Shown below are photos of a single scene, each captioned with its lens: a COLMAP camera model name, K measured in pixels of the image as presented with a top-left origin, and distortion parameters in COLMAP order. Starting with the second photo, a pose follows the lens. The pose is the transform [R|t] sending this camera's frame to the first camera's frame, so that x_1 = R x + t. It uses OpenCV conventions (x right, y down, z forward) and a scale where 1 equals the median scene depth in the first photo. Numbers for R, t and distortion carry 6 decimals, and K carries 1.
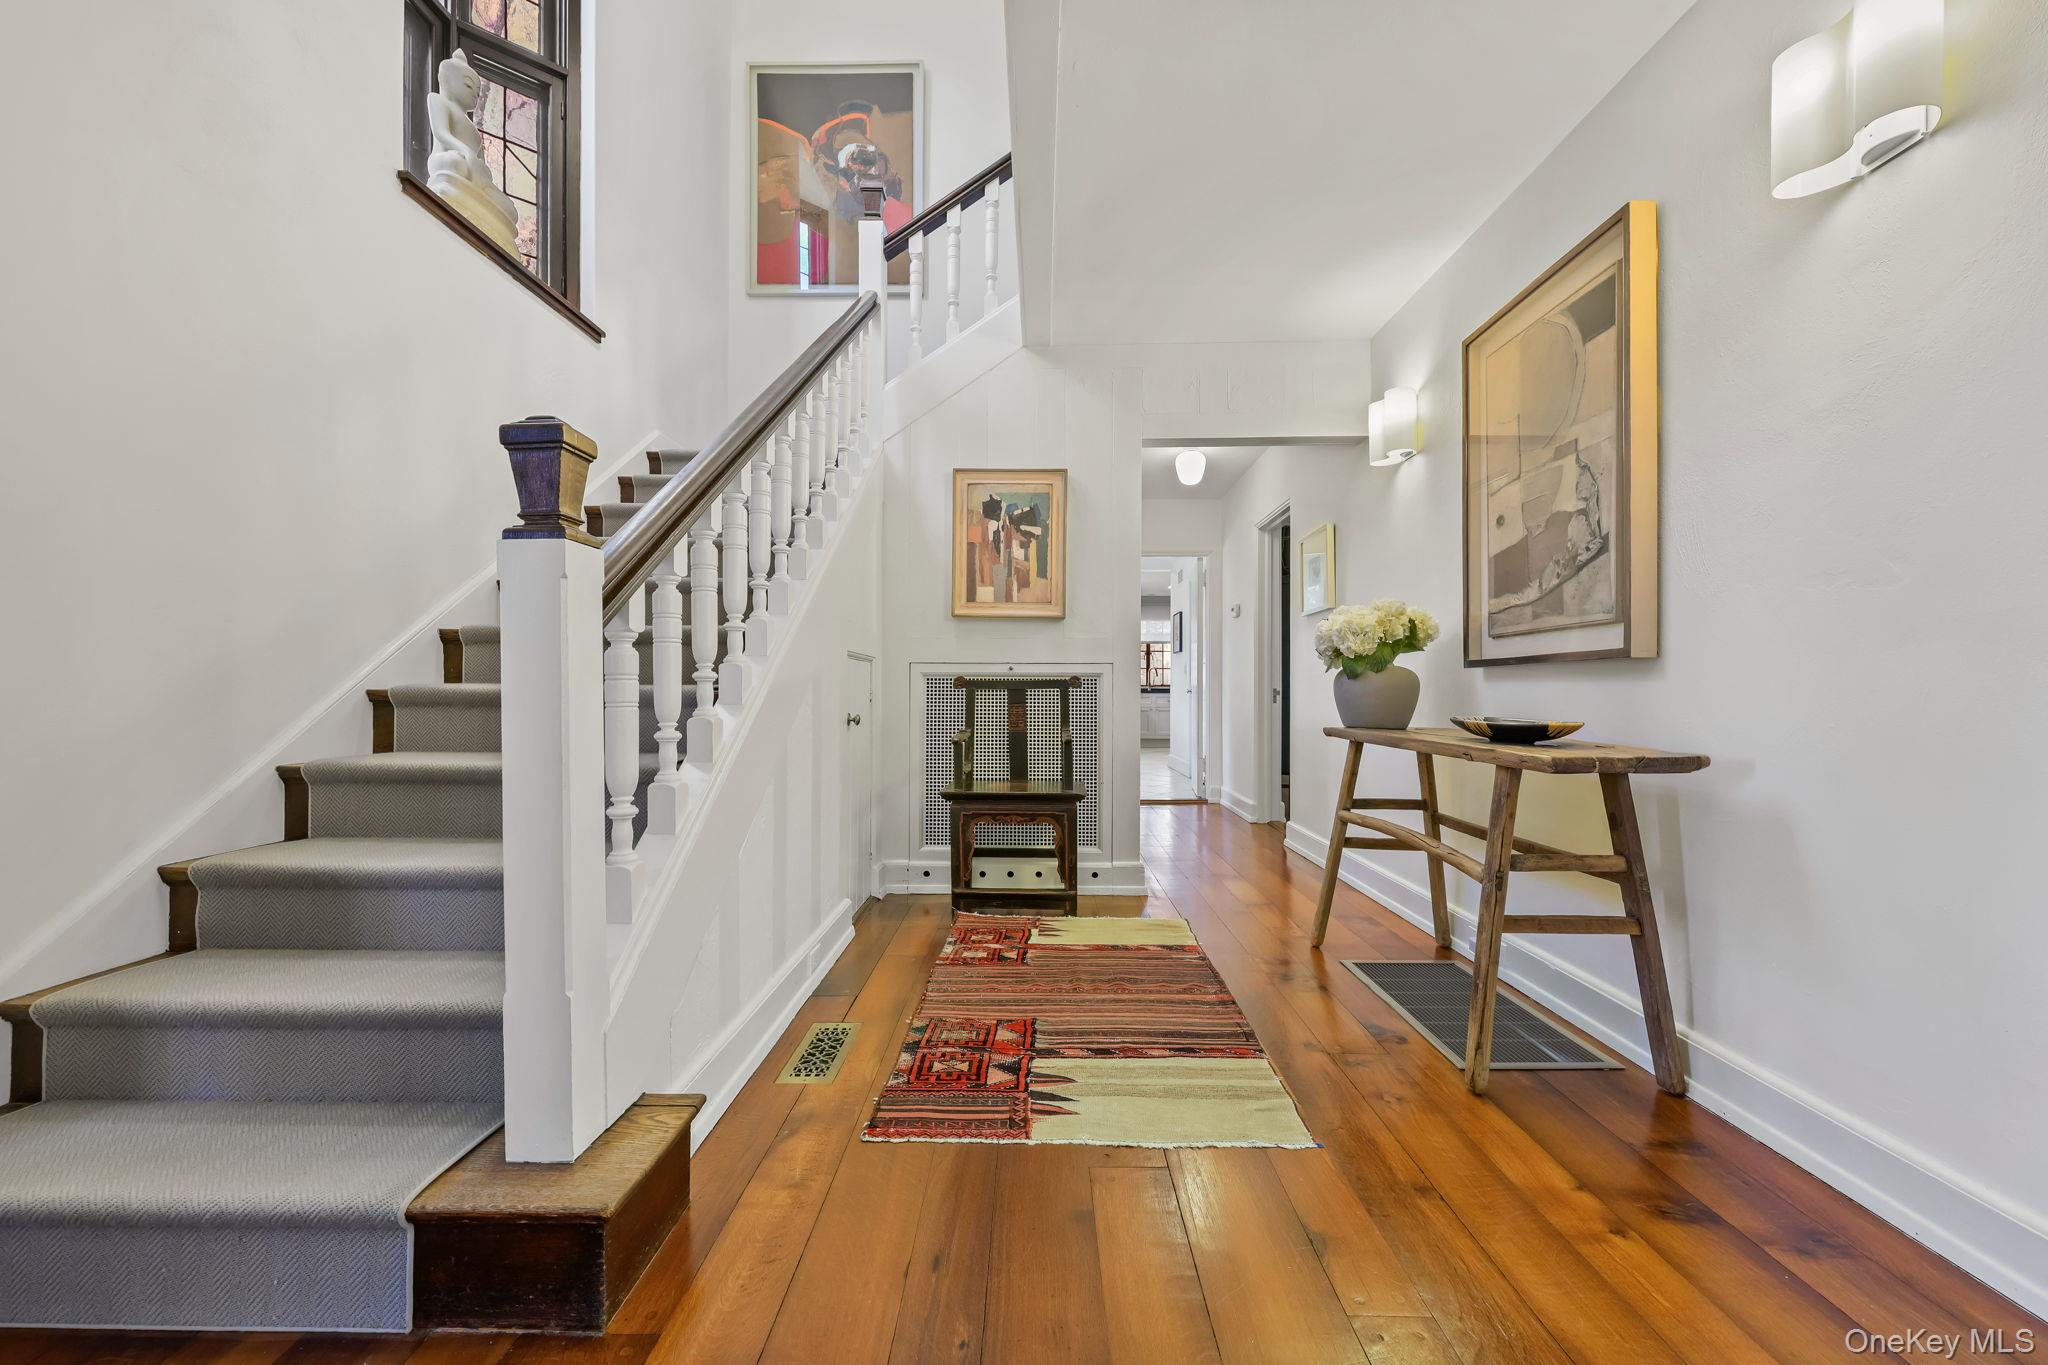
lens RADIAL K [[838.5, 0, 1021.7], [0, 838.5, 690.1], [0, 0, 1]] dist [-0.002045, 0.000700]
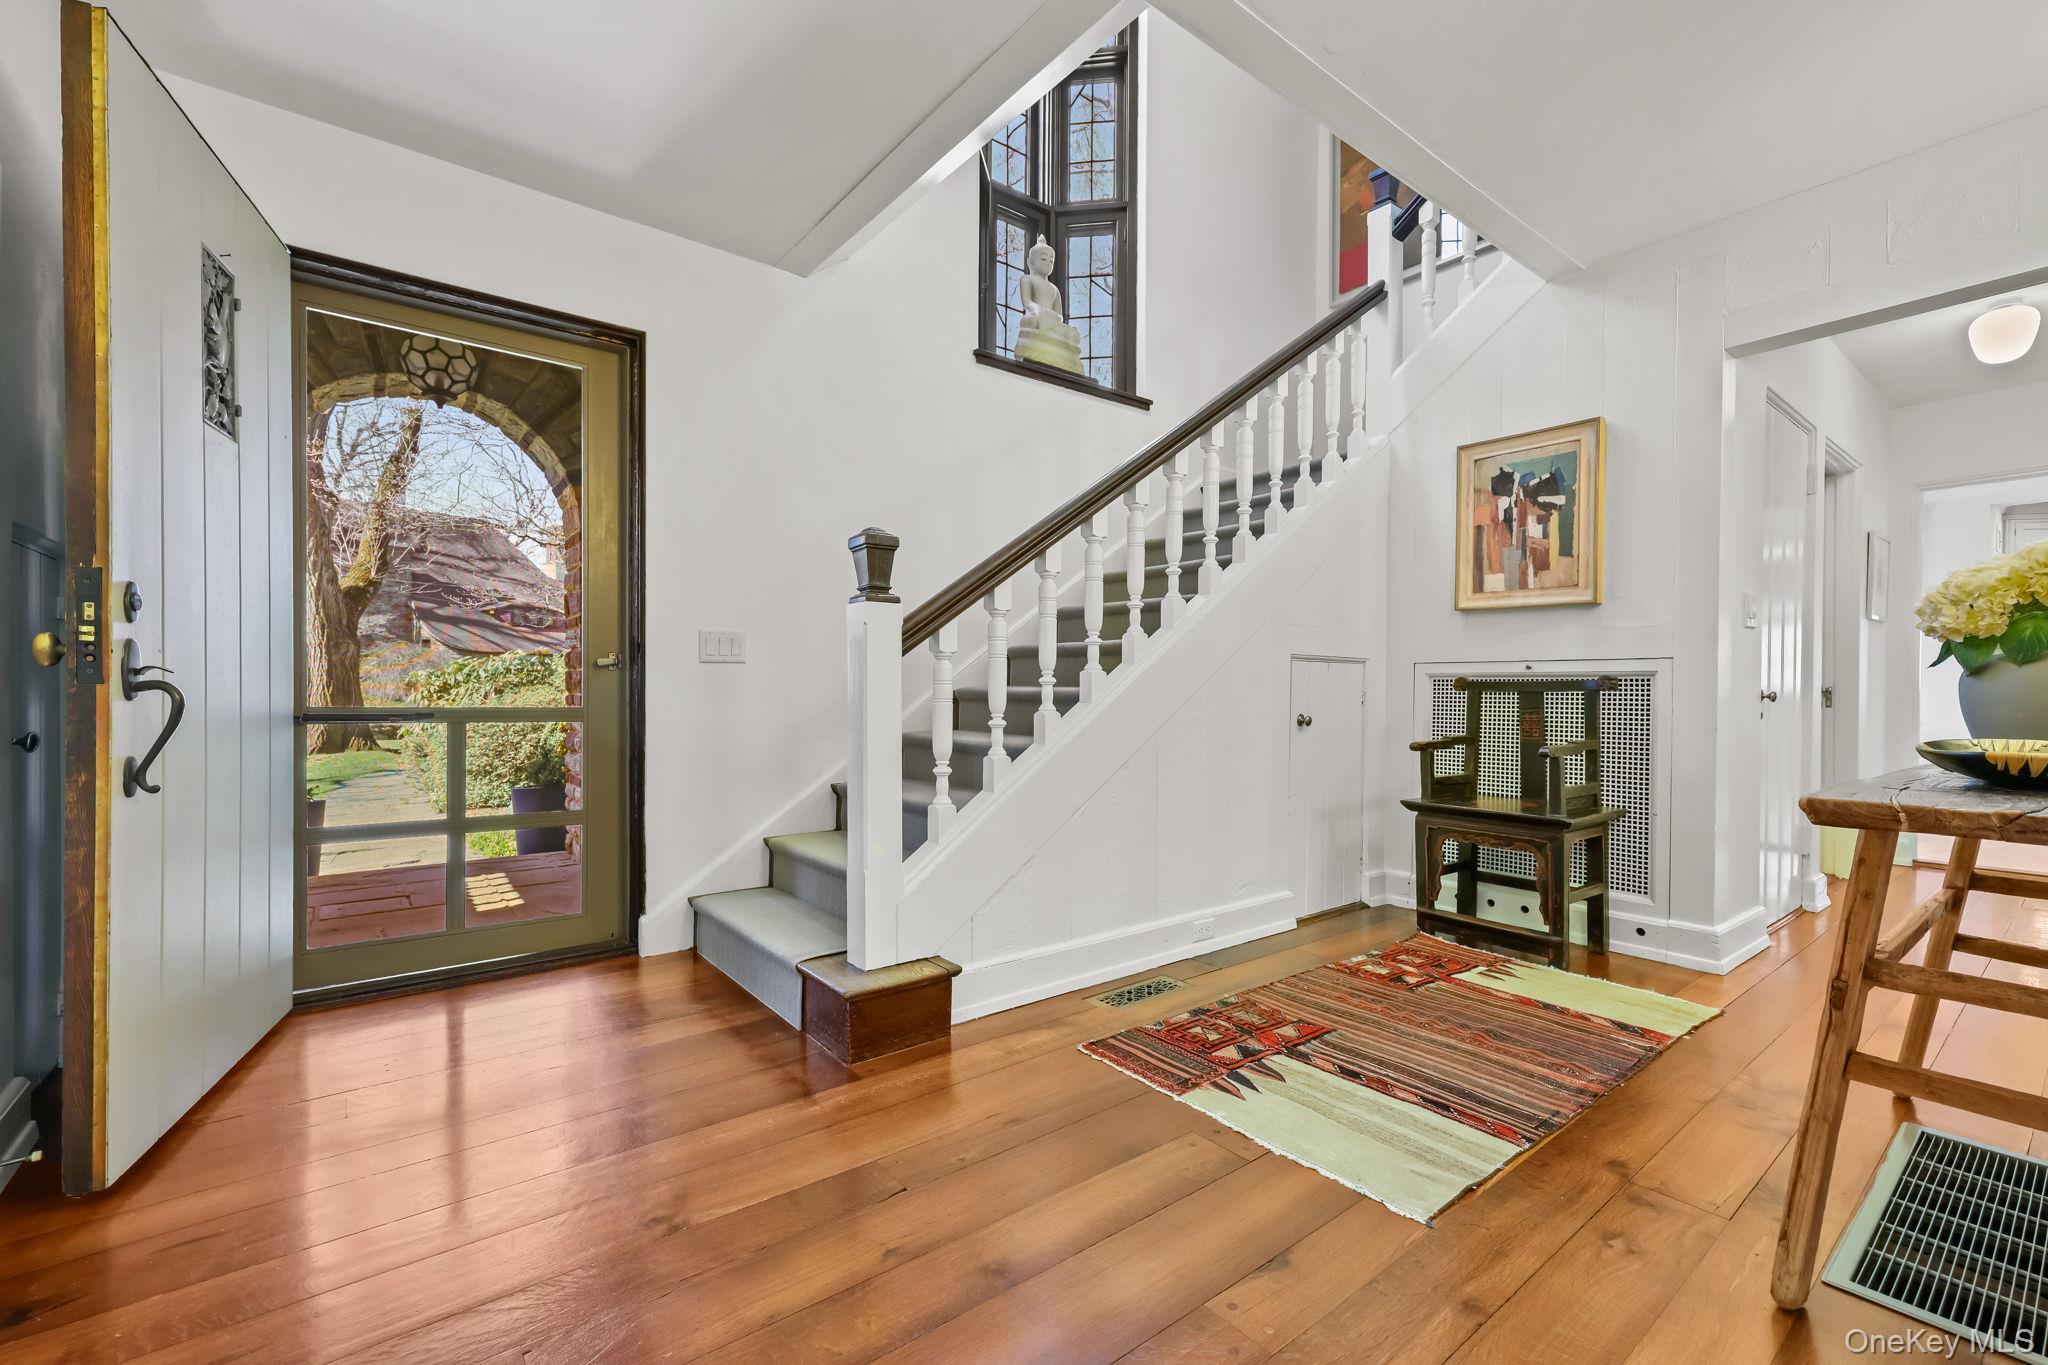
lens RADIAL K [[838.5, 0, 999.6], [0, 838.5, 696.4], [0, 0, 1]] dist [-0.002045, 0.000700]
pose [[0.626620, 0.006855, -0.779295, 0.467310], [-0.003025, 0.999975, 0.006364, -0.000299], [0.779319, -0.001631, 0.626625, 0.077321]]
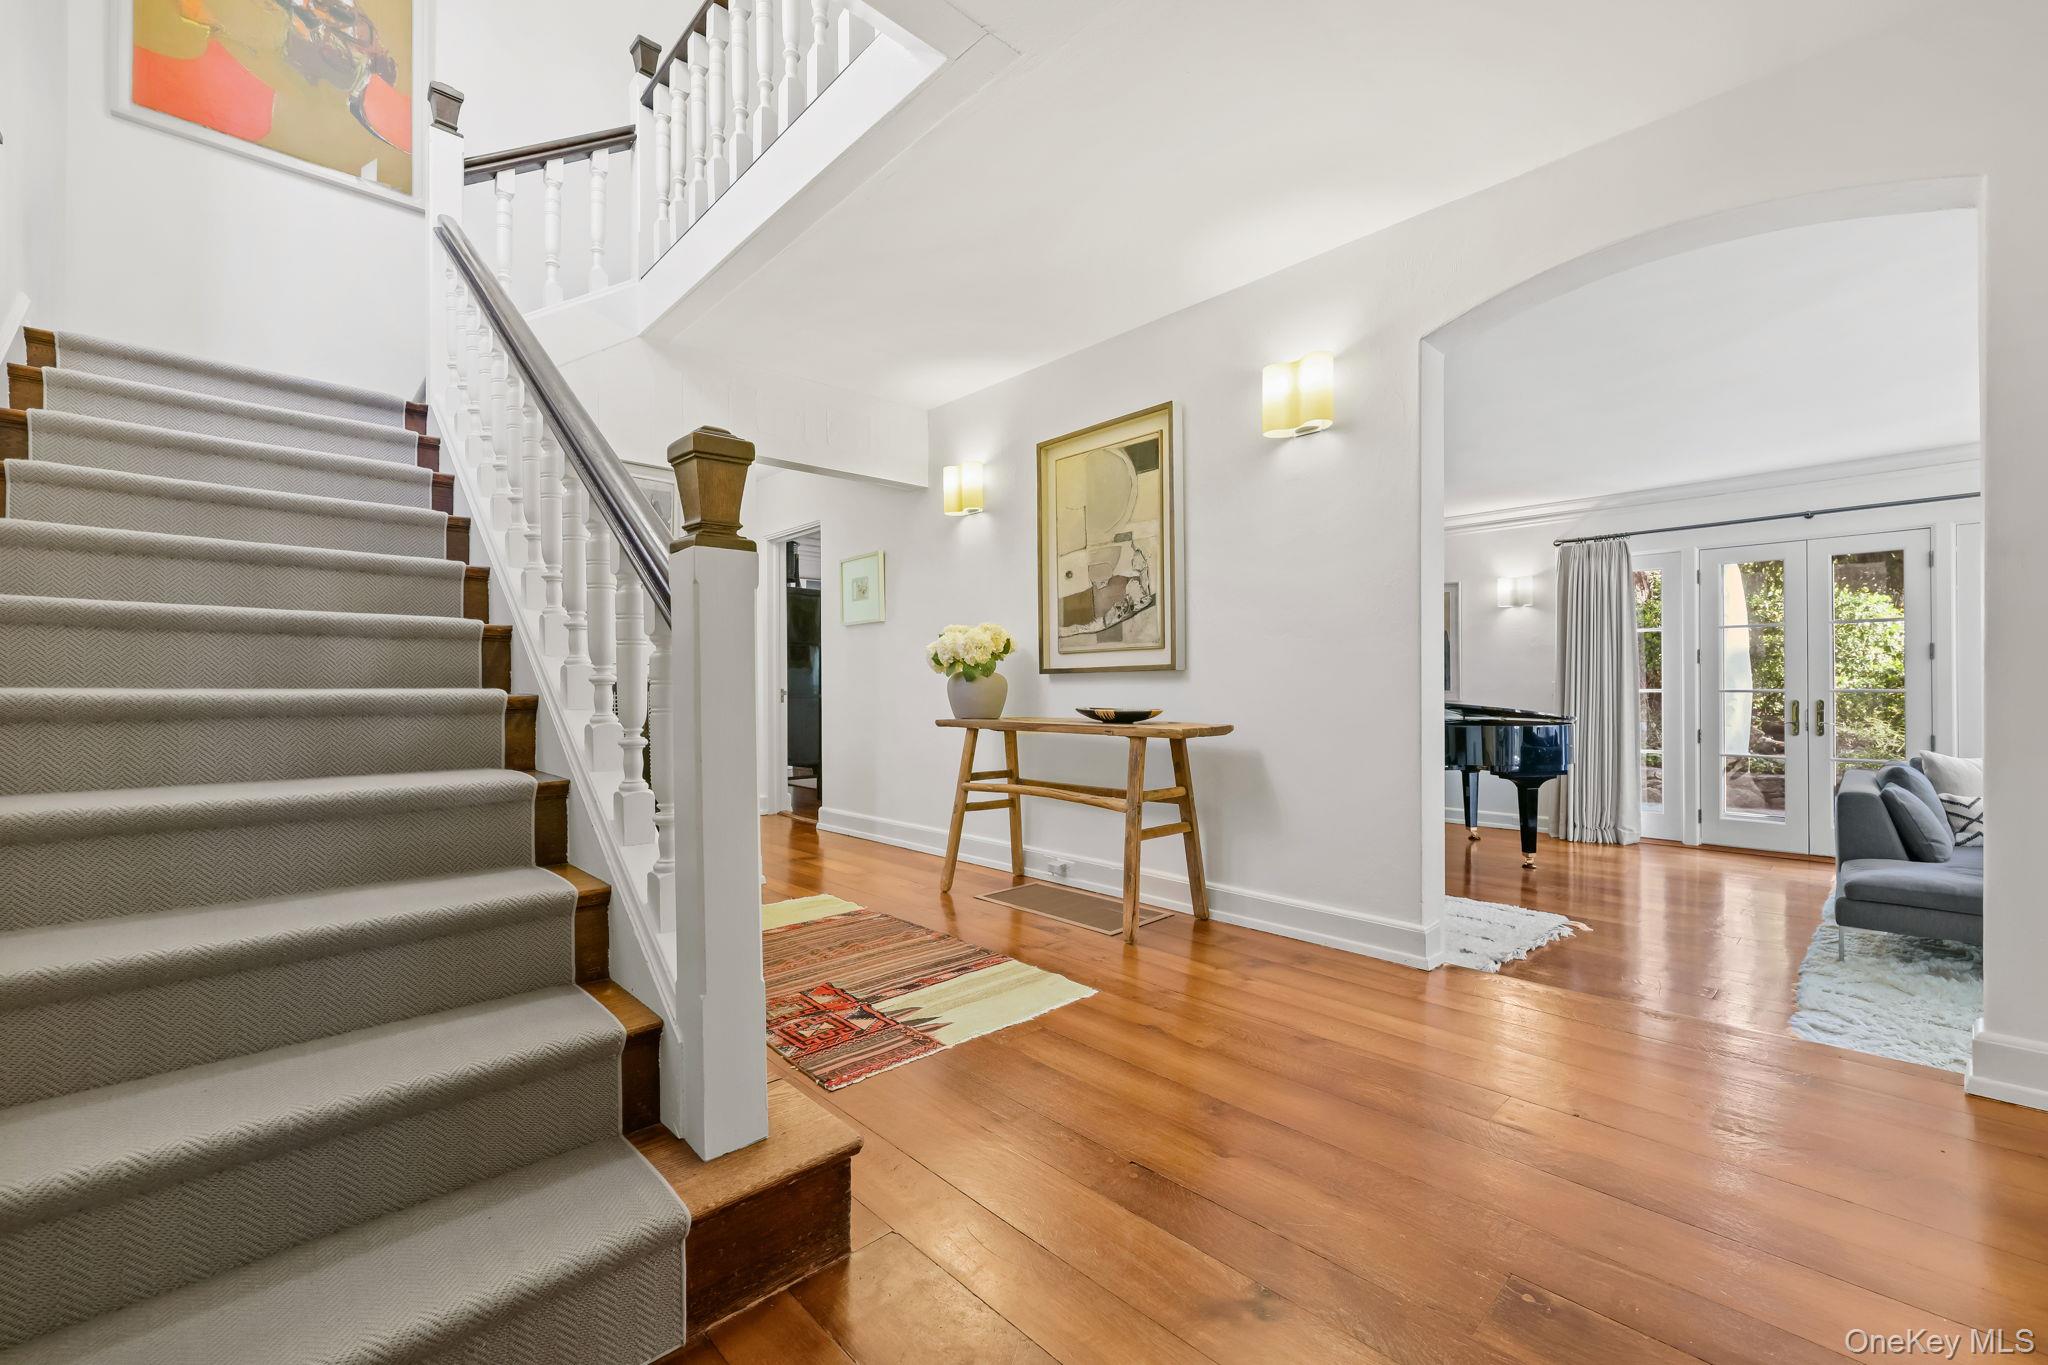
lens RADIAL K [[838.5, 0, 1032.2], [0, 838.5, 681.0], [0, 0, 1]] dist [-0.002045, 0.000700]
pose [[0.711977, 0.001955, 0.702200, -0.511903], [0.005247, 0.999953, -0.008105, -0.003484], [-0.702183, 0.009455, 0.711934, -0.000649]]
